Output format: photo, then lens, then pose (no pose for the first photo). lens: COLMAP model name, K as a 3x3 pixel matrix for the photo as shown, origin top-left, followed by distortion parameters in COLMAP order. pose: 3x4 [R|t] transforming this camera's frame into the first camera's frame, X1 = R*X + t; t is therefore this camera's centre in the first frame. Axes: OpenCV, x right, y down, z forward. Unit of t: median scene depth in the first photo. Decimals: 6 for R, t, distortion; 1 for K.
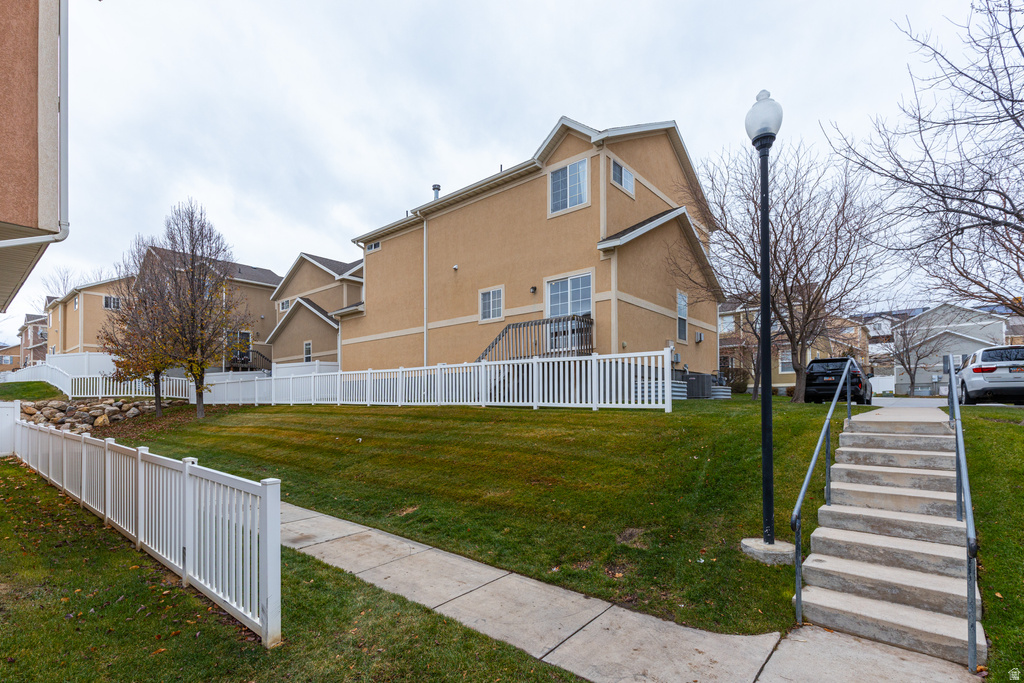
lens RADIAL K [[472.2, 0, 514.9], [0, 472.2, 361.8], [0, 0, 1]] dist [0.001423, 0.000025]
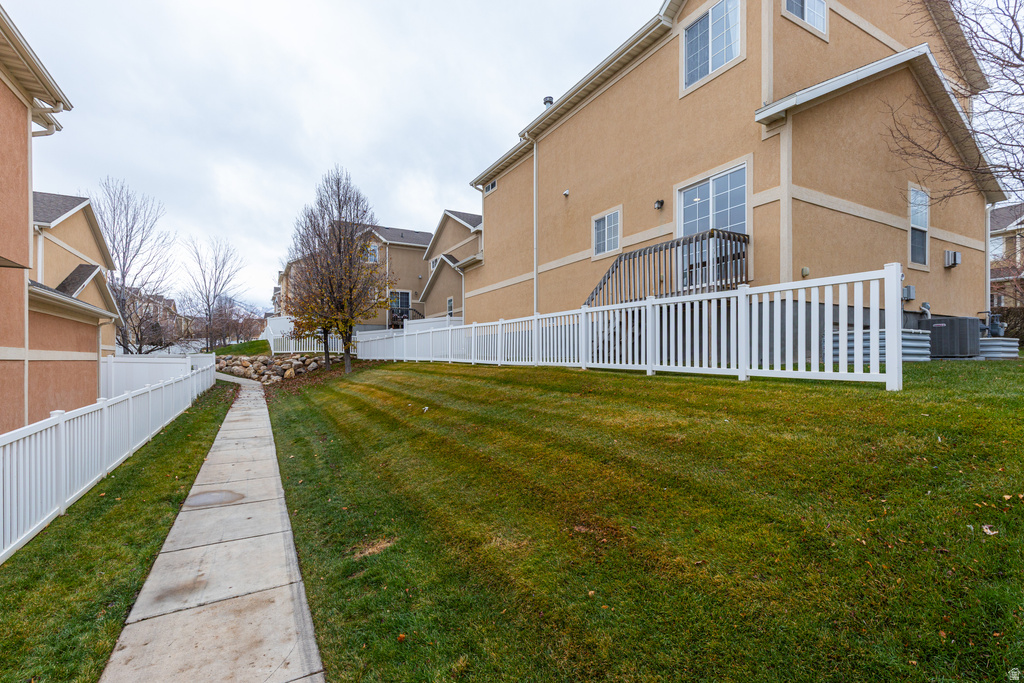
lens RADIAL K [[464.5, 0, 514.0], [0, 464.5, 340.3], [0, 0, 1]] dist [0.004921, -0.000348]
pose [[0.935590, -0.009951, -0.352948, 0.085128], [0.028194, 0.998516, 0.046586, 0.012947], [0.351960, -0.053537, 0.934483, 0.277377]]
